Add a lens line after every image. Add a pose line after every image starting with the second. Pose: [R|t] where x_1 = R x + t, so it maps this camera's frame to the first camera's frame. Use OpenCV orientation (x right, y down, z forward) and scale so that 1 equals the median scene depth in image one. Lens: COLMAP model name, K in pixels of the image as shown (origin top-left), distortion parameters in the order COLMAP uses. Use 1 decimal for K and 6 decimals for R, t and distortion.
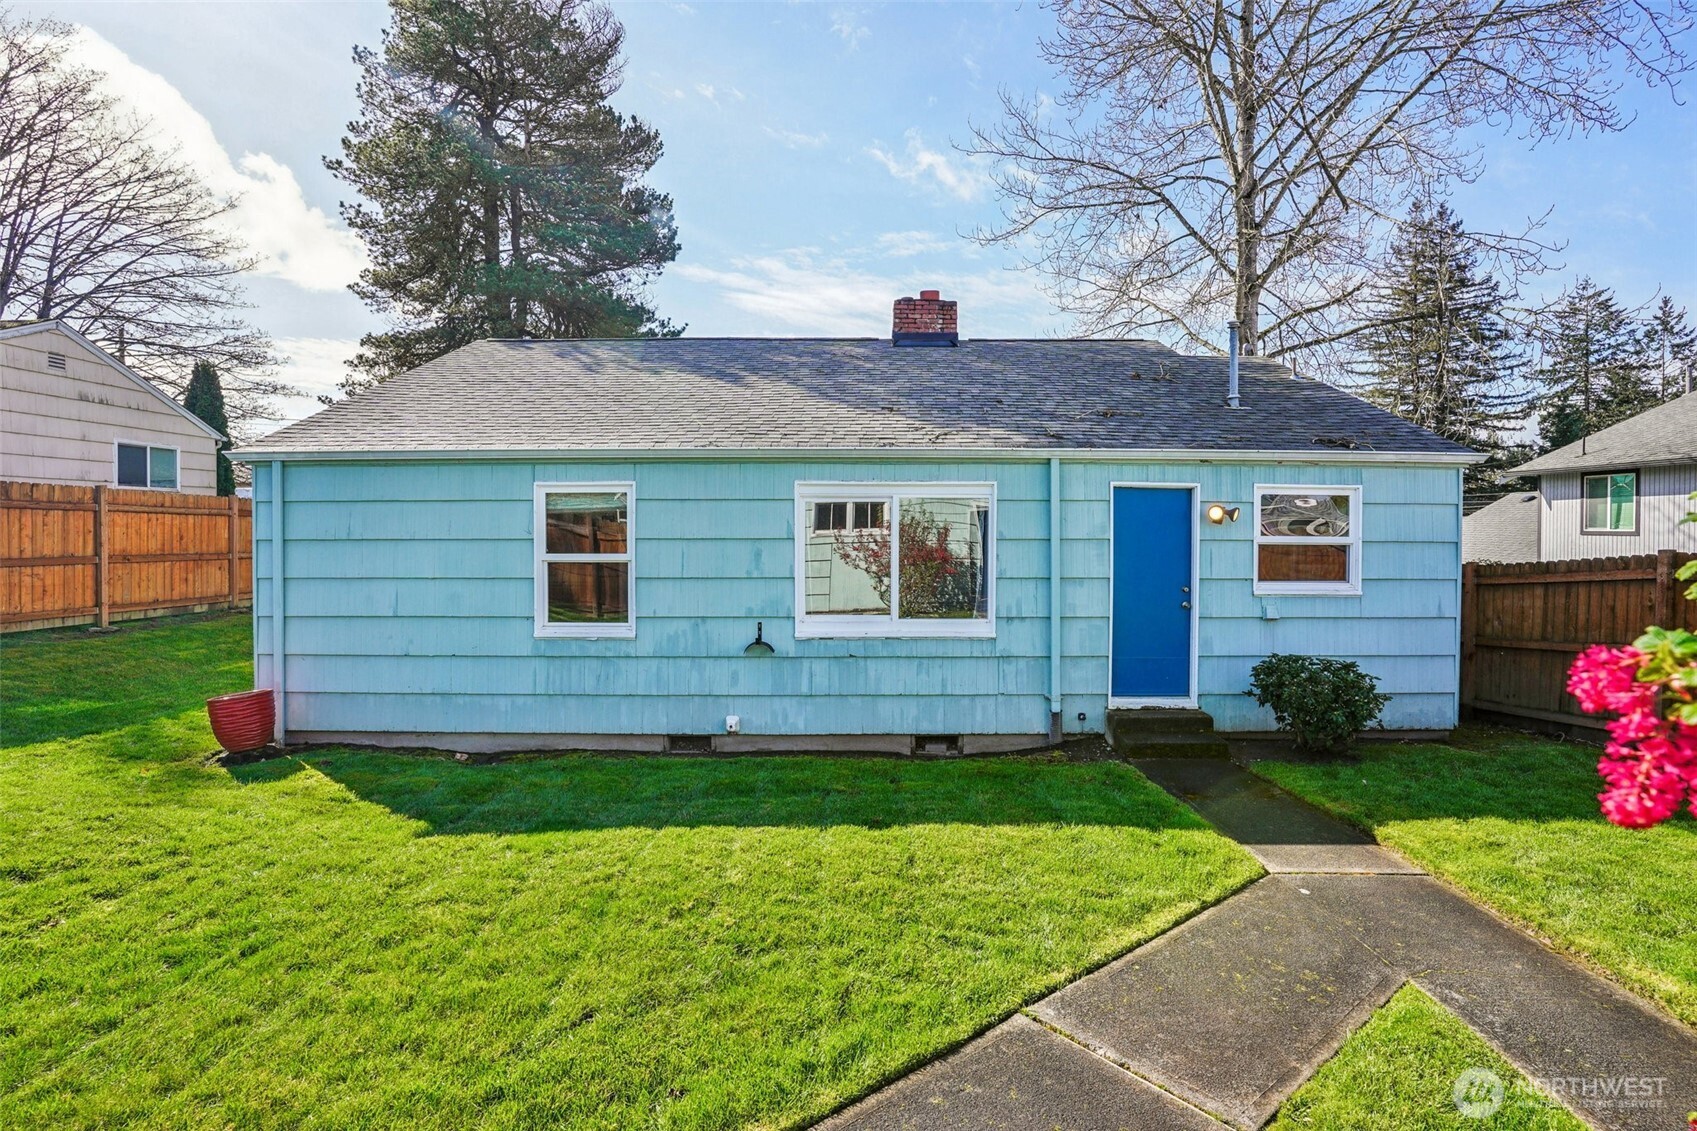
lens RADIAL K [[827.6, 0, 848.5], [0, 827.6, 538.7], [0, 0, 1]] dist [-0.040367, 0.000020]
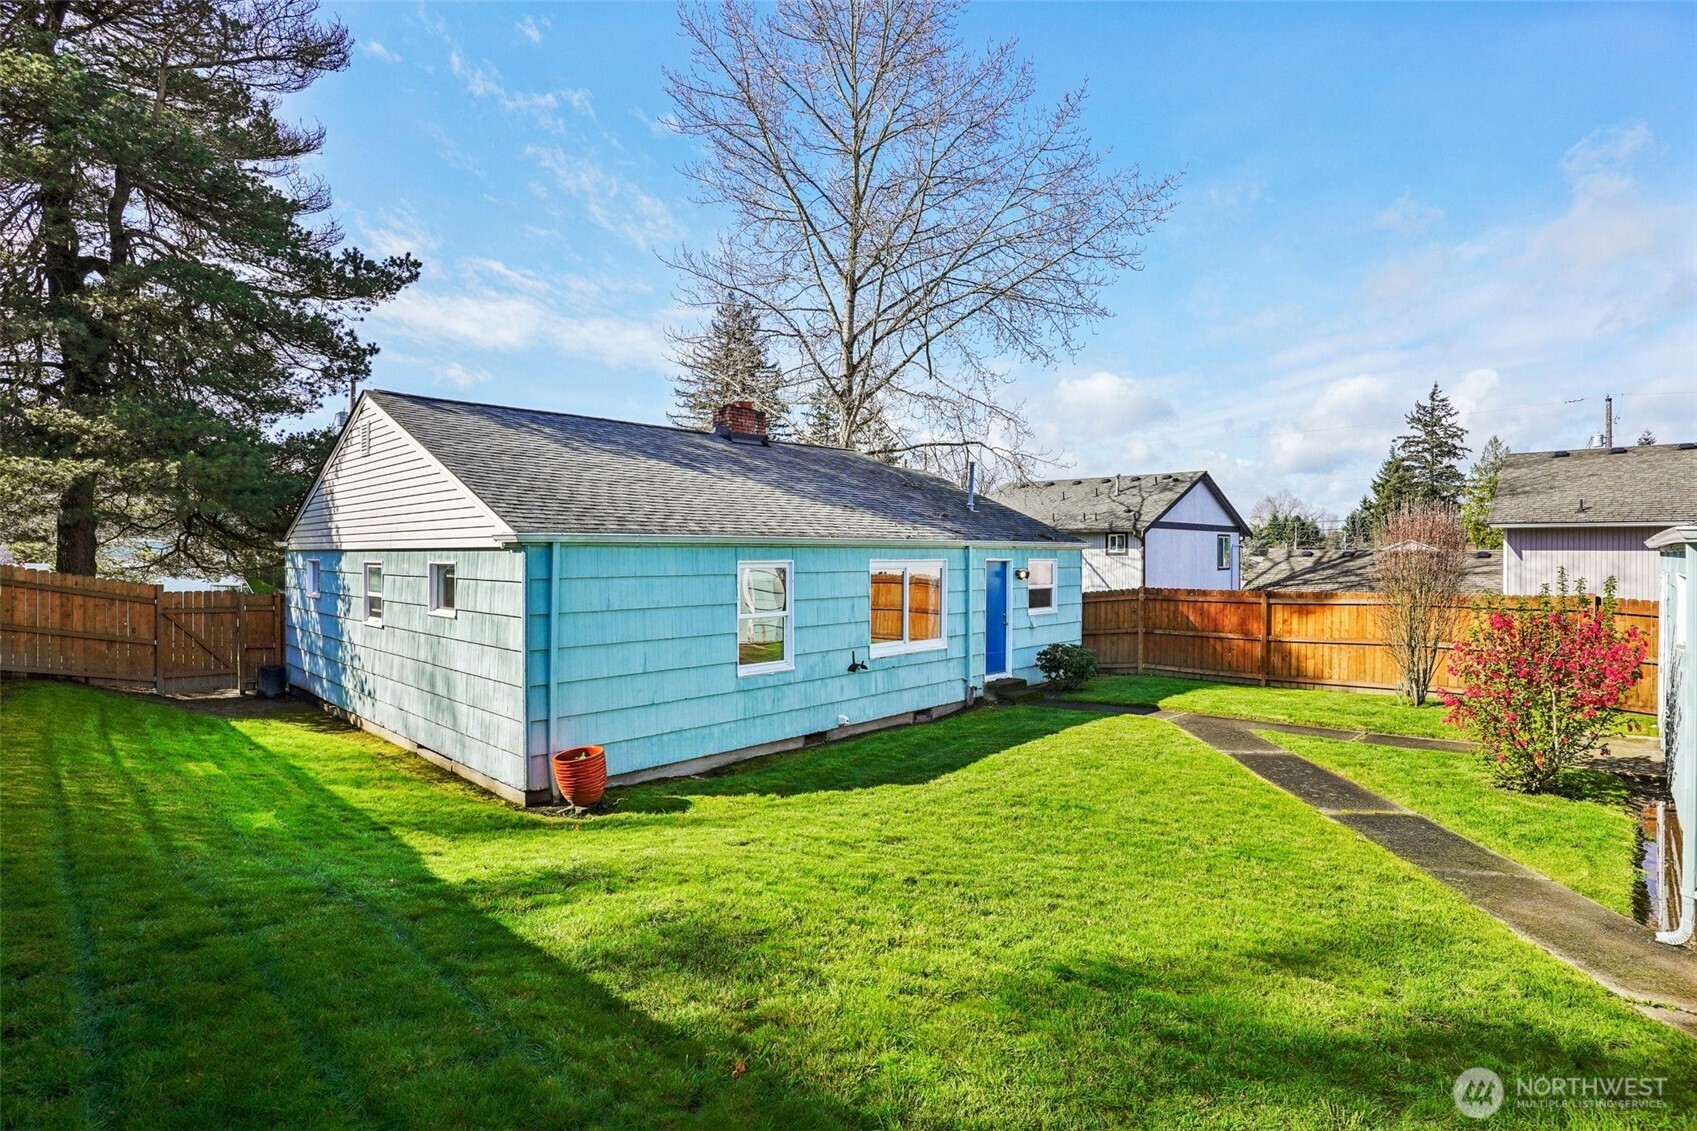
lens RADIAL K [[826.1, 0, 855.4], [0, 826.1, 561.5], [0, 0, 1]] dist [-0.056939, 0.000055]
pose [[0.694411, -0.007421, 0.719540, -1.204133], [0.012937, 0.999914, -0.002173, -0.062062], [-0.719462, 0.010818, 0.694447, -0.069672]]
